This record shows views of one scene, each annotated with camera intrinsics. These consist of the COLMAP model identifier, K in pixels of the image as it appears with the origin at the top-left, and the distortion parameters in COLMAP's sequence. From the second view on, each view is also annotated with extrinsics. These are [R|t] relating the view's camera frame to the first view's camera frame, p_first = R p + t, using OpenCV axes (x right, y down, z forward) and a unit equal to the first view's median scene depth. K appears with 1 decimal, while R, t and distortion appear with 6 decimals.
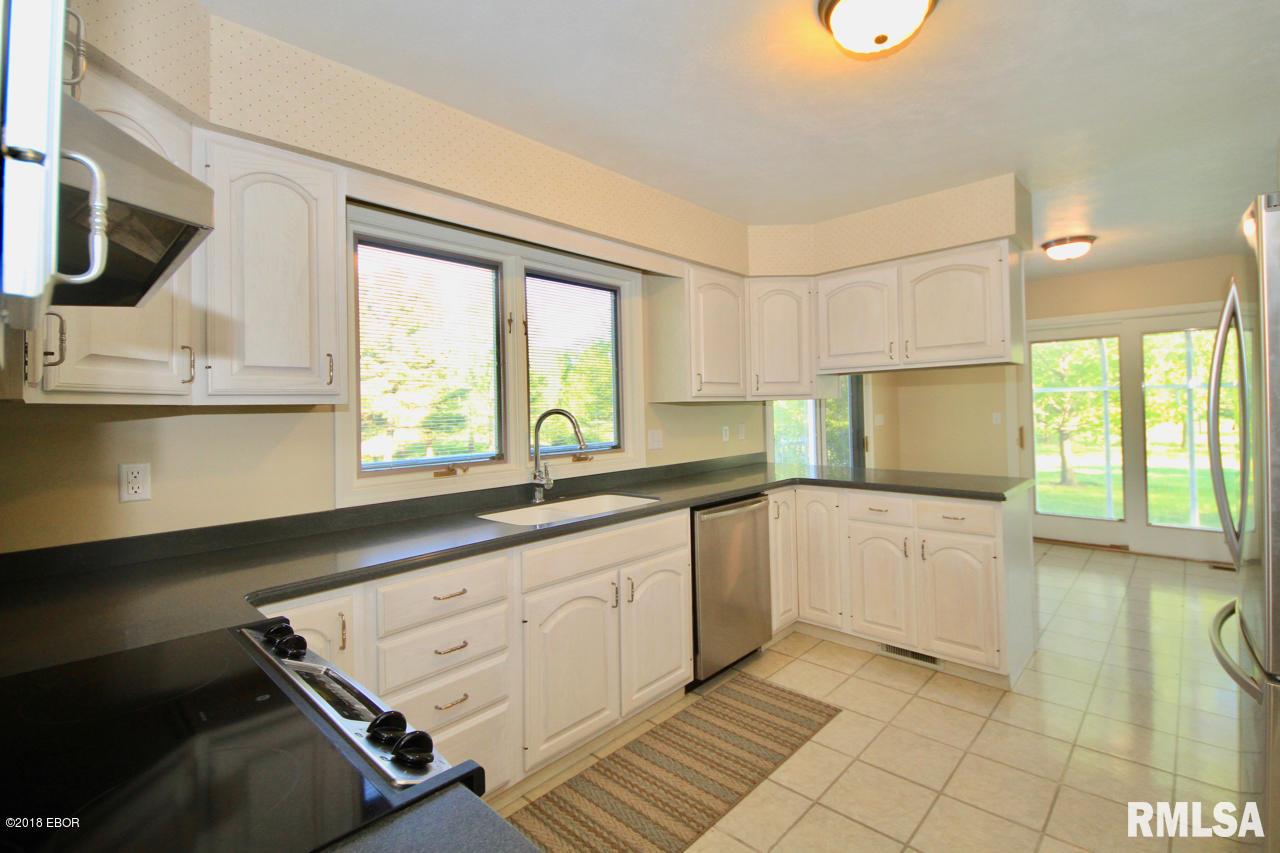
lens RADIAL K [[557.2, 0, 642.4], [0, 557.2, 397.6], [0, 0, 1]] dist [0.002379, 0.000070]
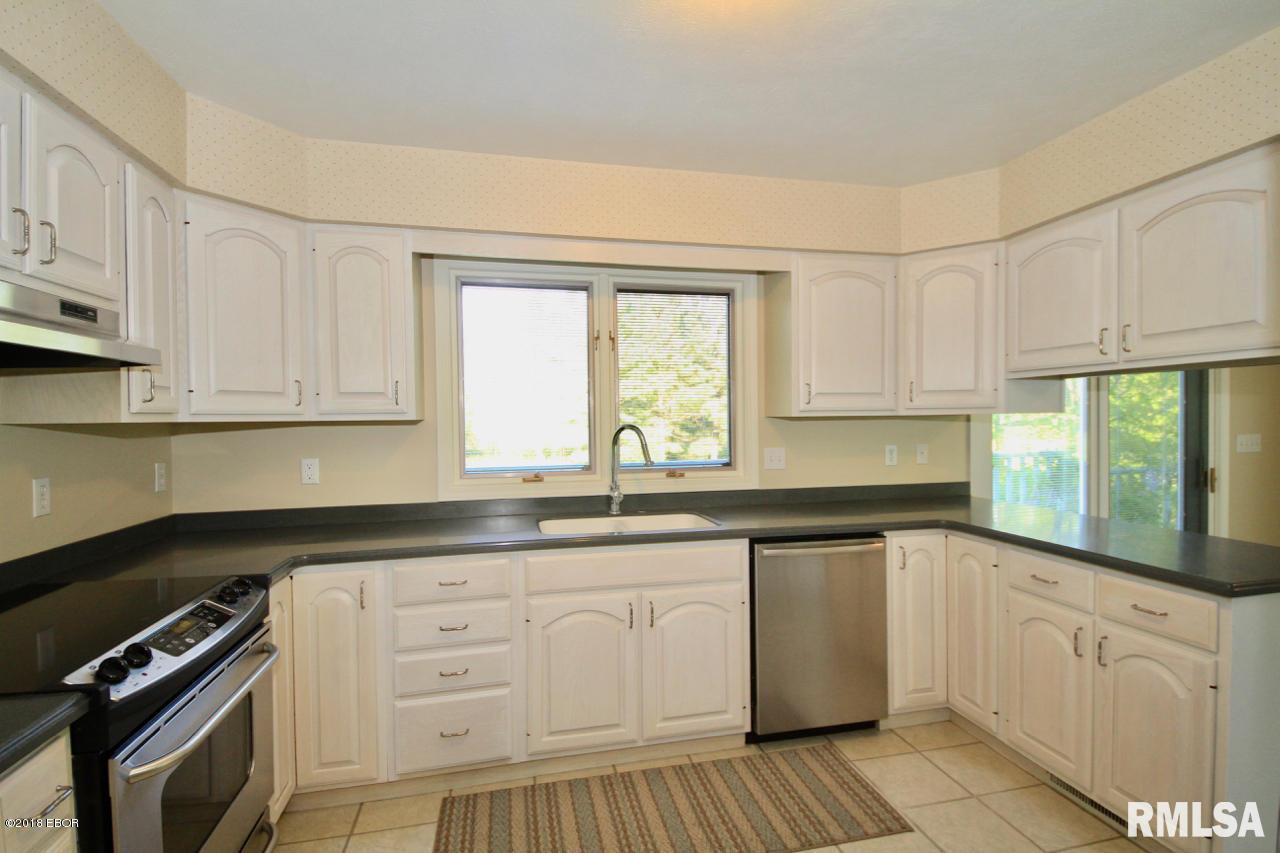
lens RADIAL K [[582.3, 0, 640.0], [0, 582.3, 426.5], [0, 0, 1]] dist [0.008303, -0.000960]
pose [[0.823671, 0.020798, -0.566686, 0.453497], [0.004613, 0.999048, 0.043371, -0.020101], [0.567049, -0.038337, 0.822792, 0.148751]]
